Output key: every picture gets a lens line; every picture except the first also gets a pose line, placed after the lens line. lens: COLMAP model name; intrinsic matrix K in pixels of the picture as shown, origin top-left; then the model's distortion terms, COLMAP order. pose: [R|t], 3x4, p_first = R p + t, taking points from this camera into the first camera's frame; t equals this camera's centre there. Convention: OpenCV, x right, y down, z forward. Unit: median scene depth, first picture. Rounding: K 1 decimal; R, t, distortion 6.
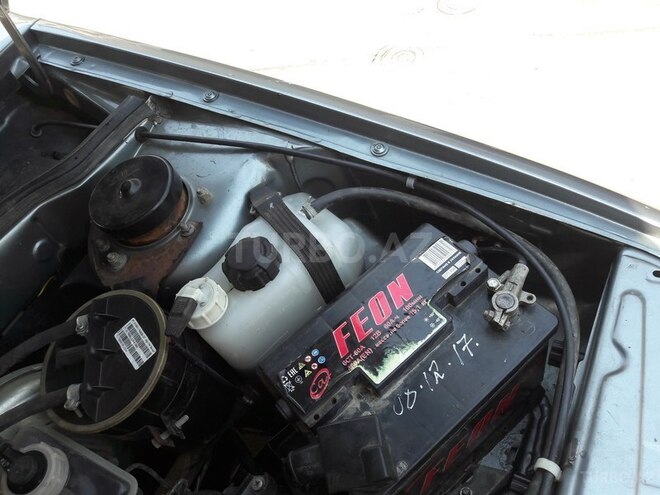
lens RADIAL K [[534.0, 0, 330.7], [0, 534.0, 244.7], [0, 0, 1]] dist [0.026412, -0.029686]
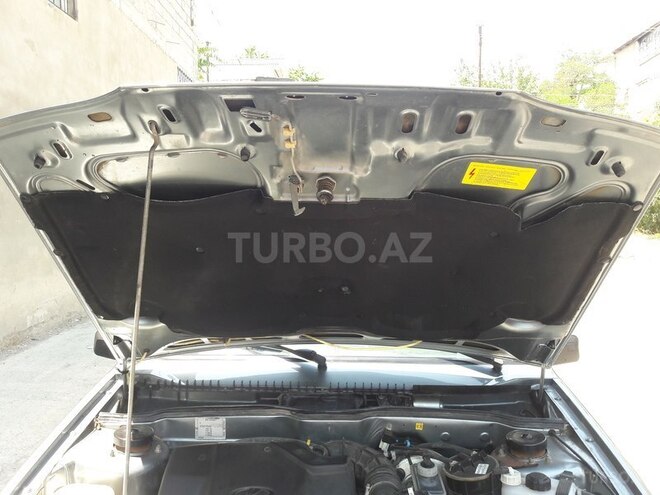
lens RADIAL K [[534.0, 0, 329.1], [0, 534.0, 245.6], [0, 0, 1]] dist [0.026412, -0.029686]
pose [[0.405560, 0.290247, -0.866763, 1.281338], [-0.771561, 0.617145, -0.154355, 0.487732], [0.490118, 0.731361, 0.474232, -1.406182]]
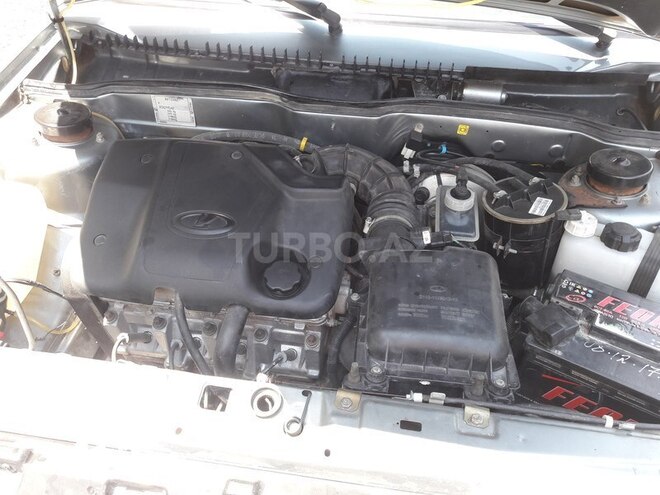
lens RADIAL K [[534.0, 0, 329.0], [0, 534.0, 247.2], [0, 0, 1]] dist [0.026412, -0.029686]
pose [[0.290235, 0.788141, -0.542768, 0.511689], [-0.796610, 0.513265, 0.319329, 0.242222], [0.530260, 0.339694, 0.776809, -0.728907]]
